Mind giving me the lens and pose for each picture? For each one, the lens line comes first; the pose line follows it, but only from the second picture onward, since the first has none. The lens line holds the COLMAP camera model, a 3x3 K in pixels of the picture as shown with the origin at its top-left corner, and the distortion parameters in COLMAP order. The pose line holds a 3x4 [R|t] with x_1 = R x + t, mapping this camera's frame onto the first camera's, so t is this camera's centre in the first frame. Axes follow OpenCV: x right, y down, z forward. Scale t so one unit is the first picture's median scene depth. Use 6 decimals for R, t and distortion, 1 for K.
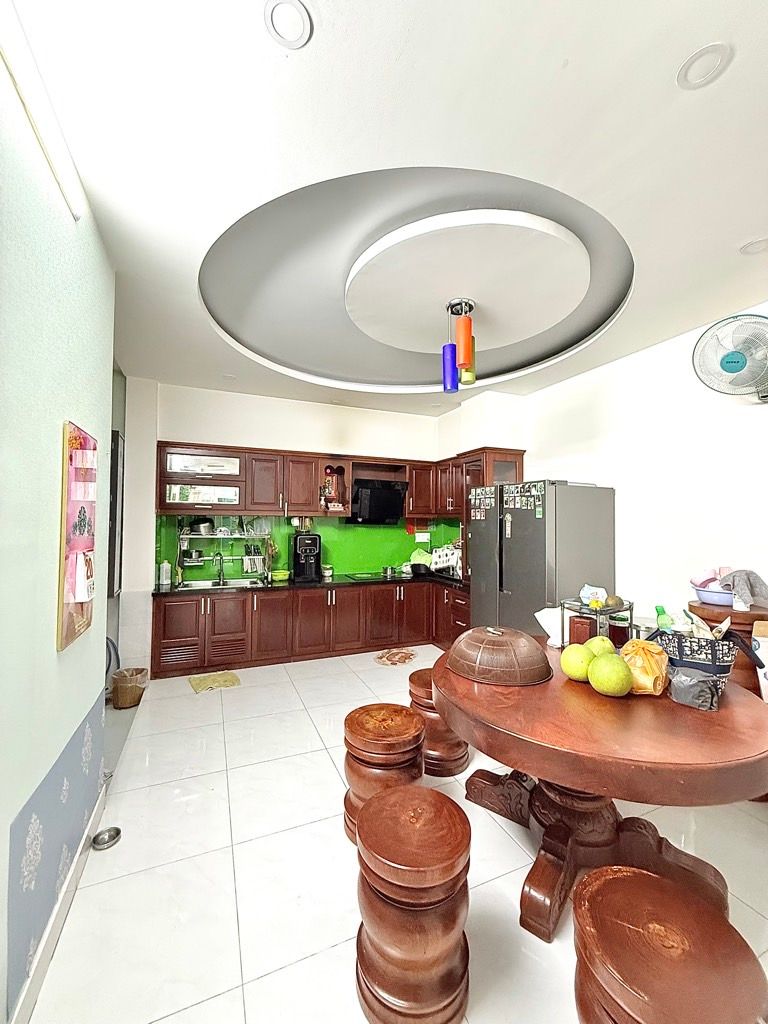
lens RADIAL K [[408.2, 0, 383.6], [0, 408.2, 512.1], [0, 0, 1]] dist [0.002418, -0.000021]
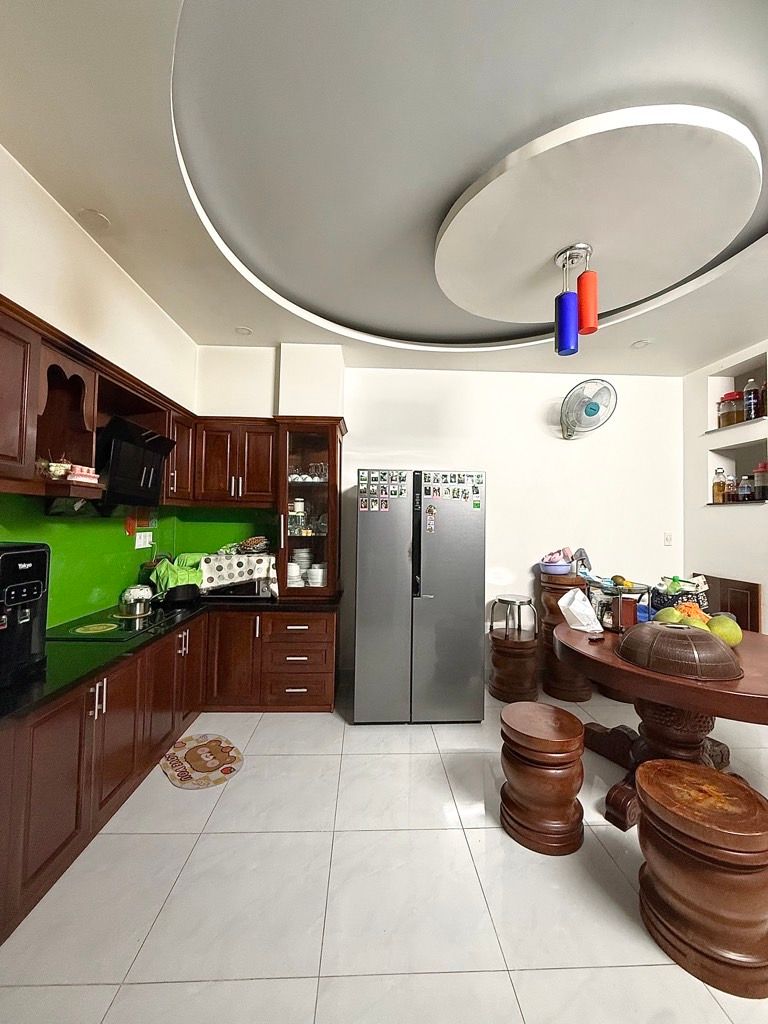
lens RADIAL K [[408.2, 0, 383.1], [0, 408.2, 509.5], [0, 0, 1]] dist [0.002418, -0.000021]
pose [[0.355848, 0.020055, 0.934329, -0.398161], [-0.028016, 0.999549, -0.010785, 0.019019], [-0.934124, -0.022339, 0.356249, 0.582565]]
